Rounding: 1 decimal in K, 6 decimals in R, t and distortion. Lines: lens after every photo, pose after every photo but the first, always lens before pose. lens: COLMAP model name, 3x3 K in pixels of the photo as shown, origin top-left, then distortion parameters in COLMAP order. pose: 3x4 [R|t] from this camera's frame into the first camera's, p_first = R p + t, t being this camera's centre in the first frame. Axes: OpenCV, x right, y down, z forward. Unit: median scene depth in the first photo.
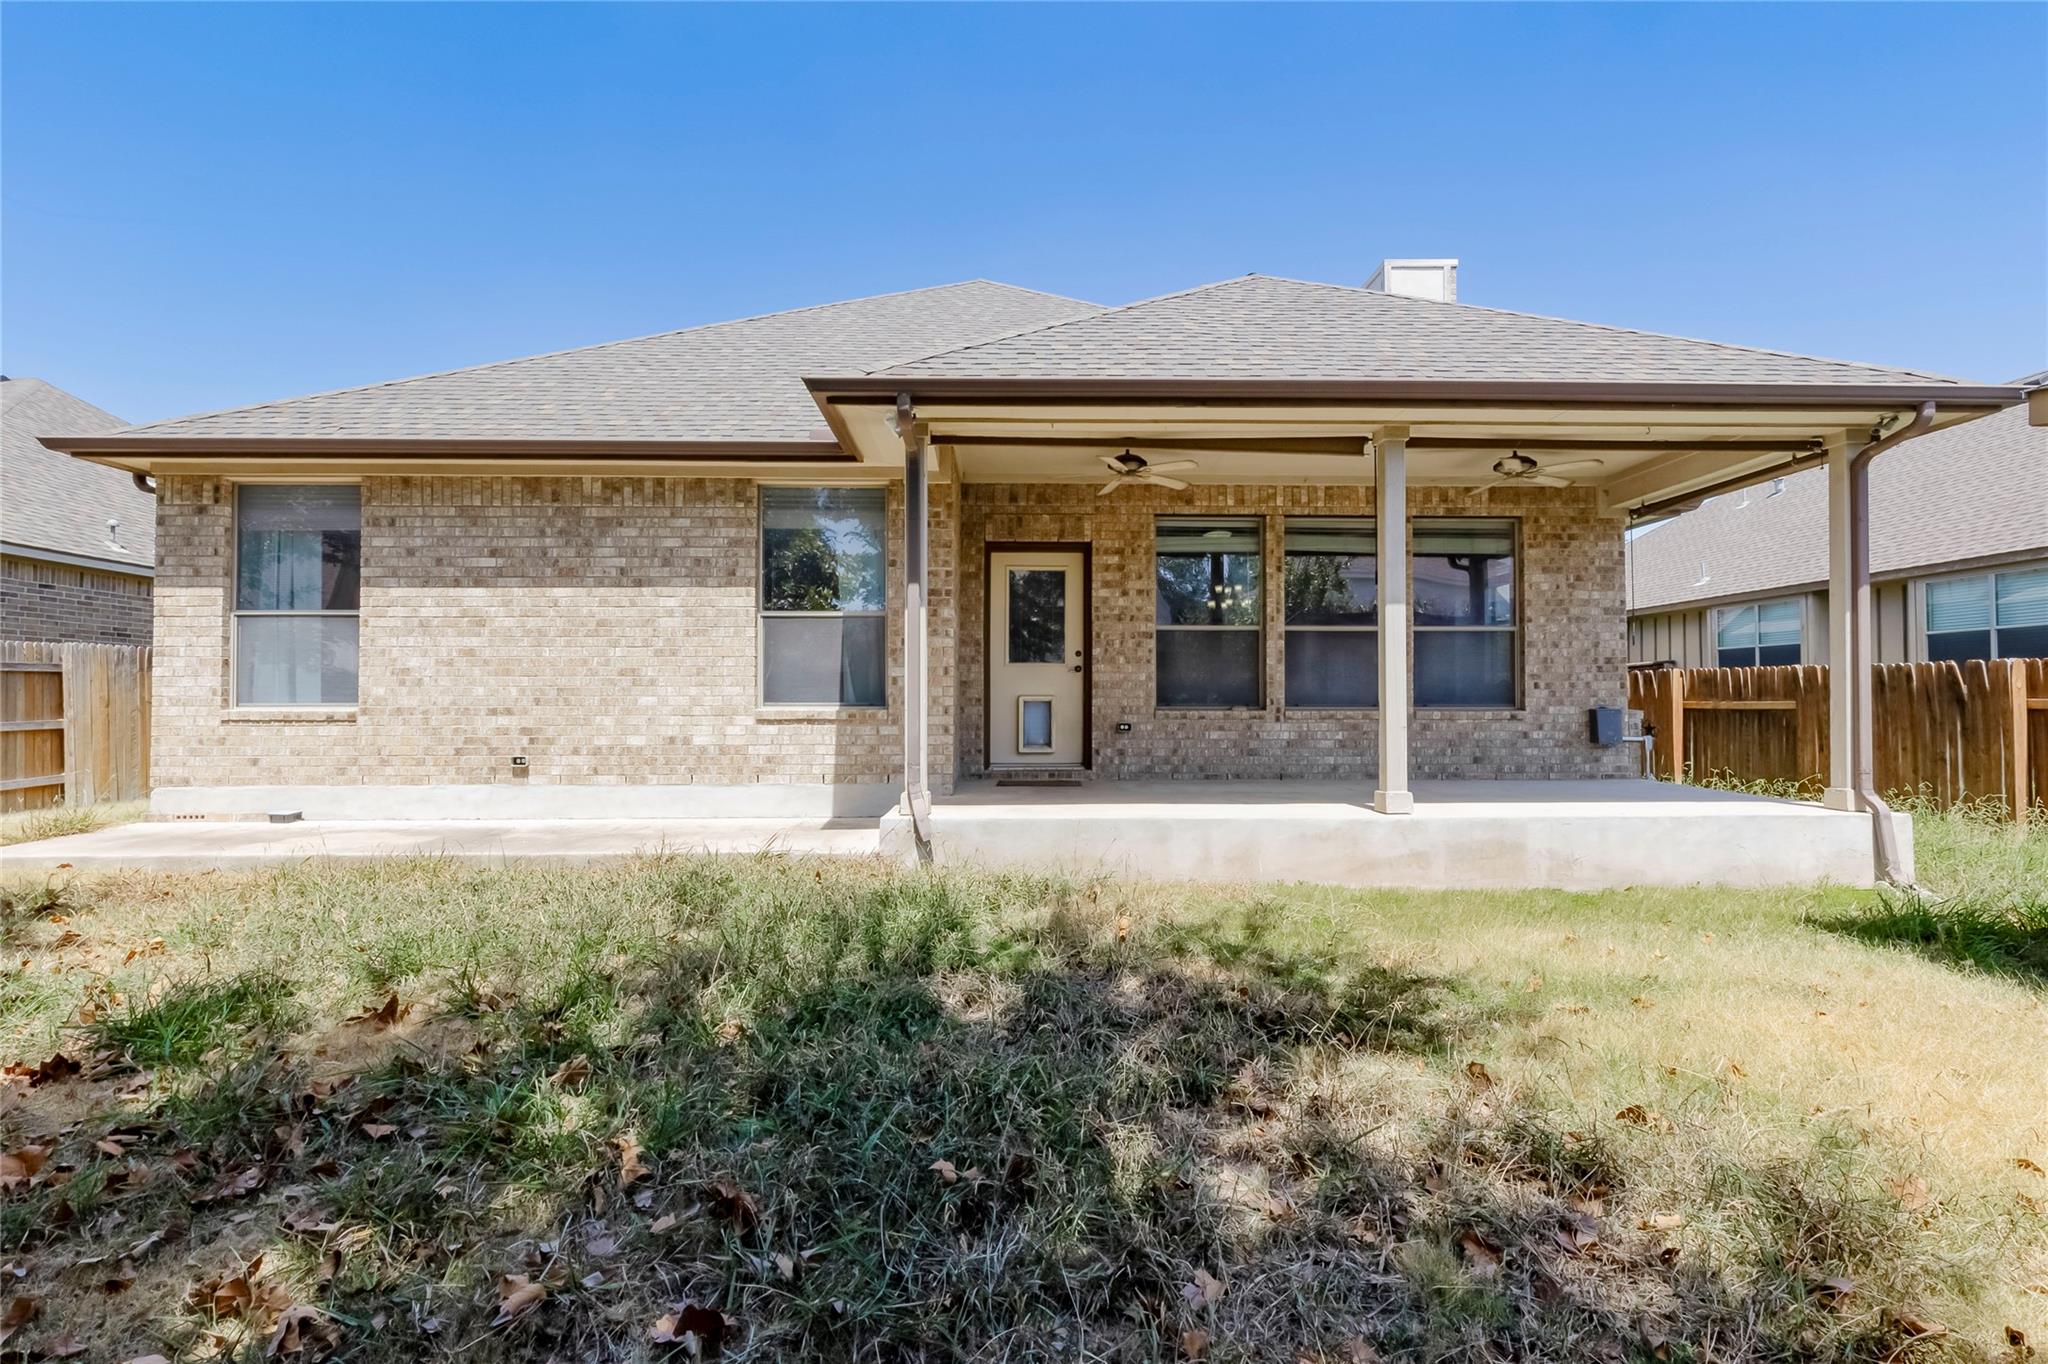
lens RADIAL K [[921.8, 0, 1025.4], [0, 921.8, 679.6], [0, 0, 1]] dist [0.004516, -0.001123]
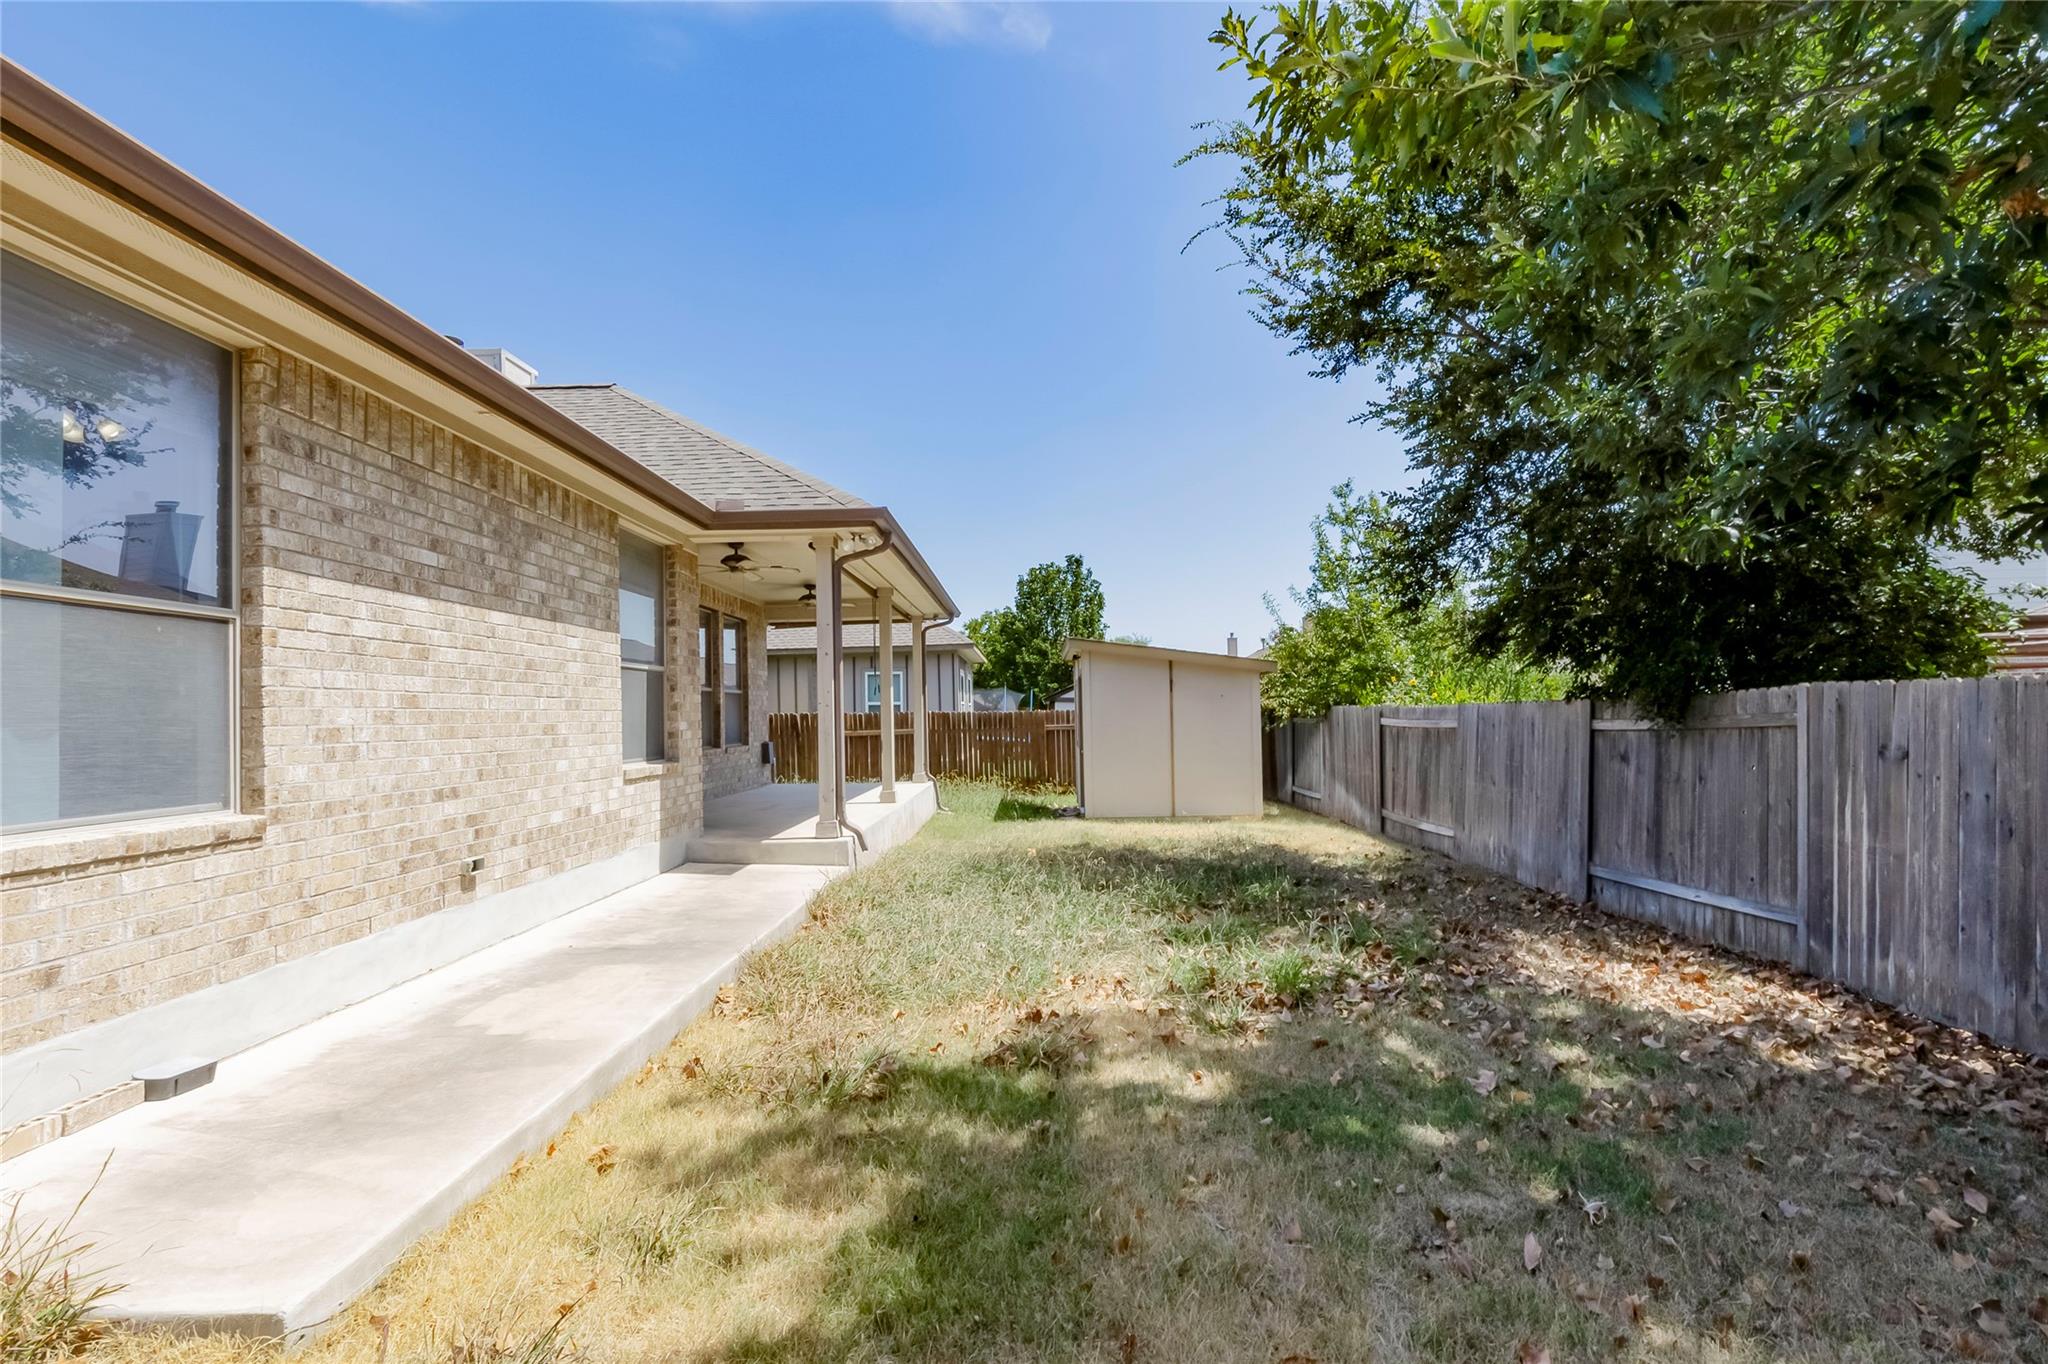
lens RADIAL K [[921.8, 0, 1029.5], [0, 921.8, 689.9], [0, 0, 1]] dist [0.004516, -0.001123]
pose [[0.031799, 0.028692, 0.999082, -1.197481], [0.003197, 0.999580, -0.028808, -0.018017], [-0.999489, 0.004110, 0.031694, 0.573380]]
